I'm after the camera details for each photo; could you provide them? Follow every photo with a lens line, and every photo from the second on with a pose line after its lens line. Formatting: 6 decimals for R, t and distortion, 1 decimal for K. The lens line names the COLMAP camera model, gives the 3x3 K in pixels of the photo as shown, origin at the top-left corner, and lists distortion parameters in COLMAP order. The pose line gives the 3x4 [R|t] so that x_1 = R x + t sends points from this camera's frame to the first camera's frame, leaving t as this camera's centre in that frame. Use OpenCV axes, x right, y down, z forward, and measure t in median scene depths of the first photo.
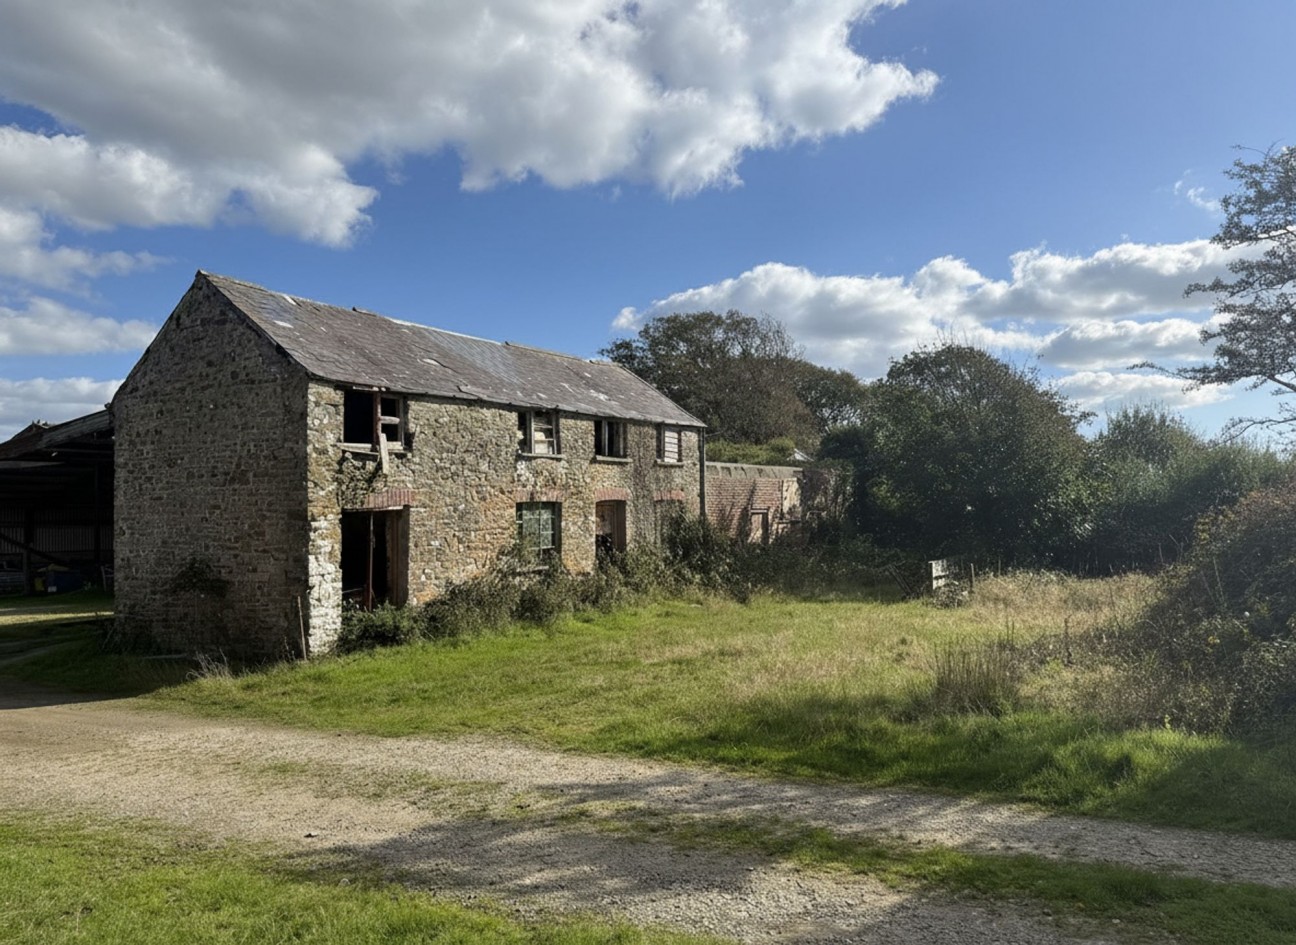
lens RADIAL K [[860.8, 0, 648.0], [0, 860.8, 472.5], [0, 0, 1]] dist [0.034450, -0.001419]
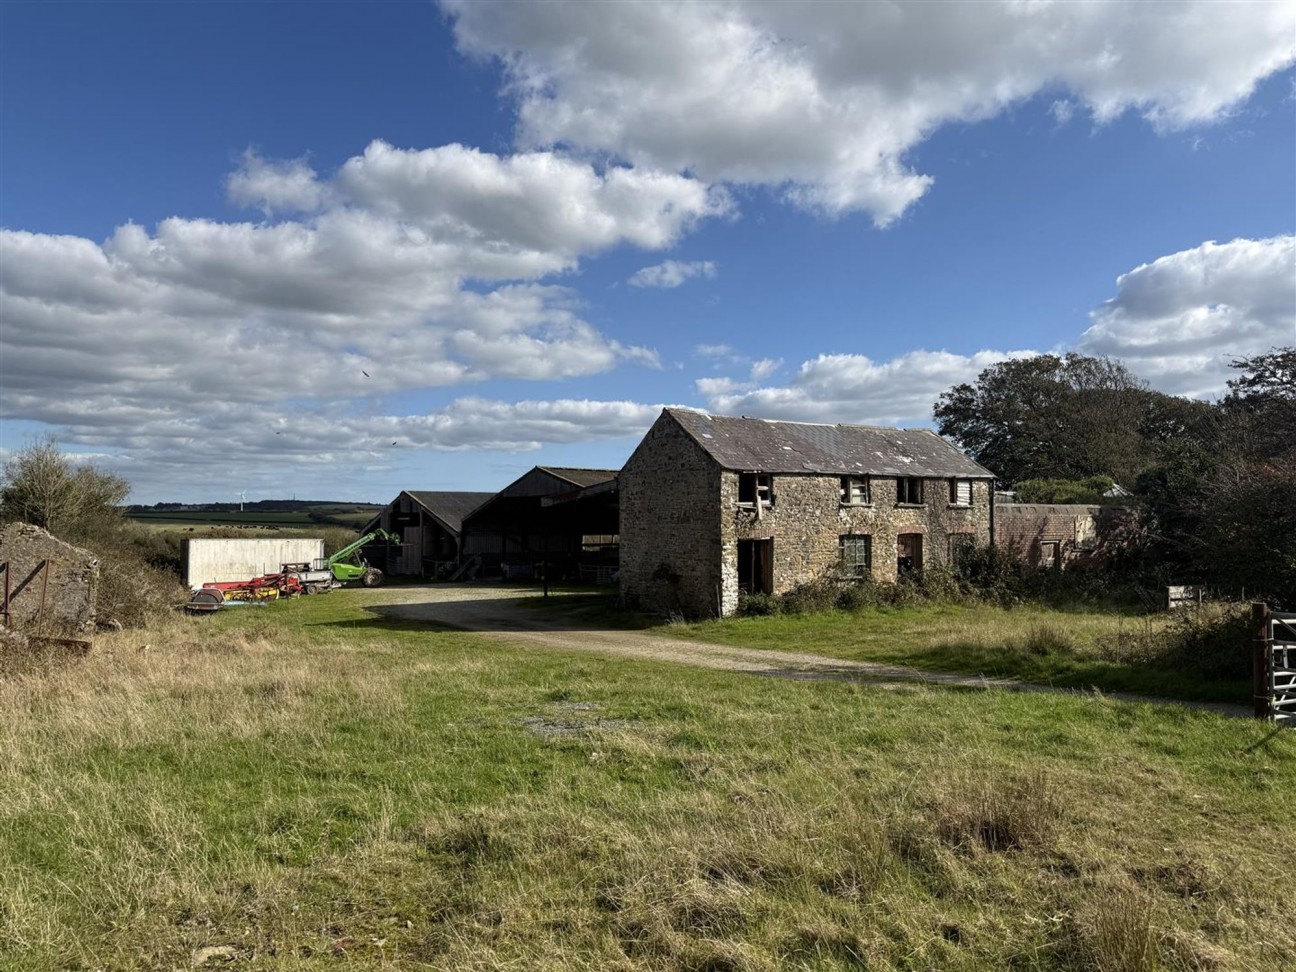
lens RADIAL K [[936.2, 0, 675.2], [0, 936.2, 485.3], [0, 0, 1]] dist [0.096106, -0.002464]
pose [[0.926558, 0.000928, -0.376150, 0.229919], [-0.000057, 0.999997, 0.002327, -0.064316], [0.376151, -0.002134, 0.926556, -0.757387]]
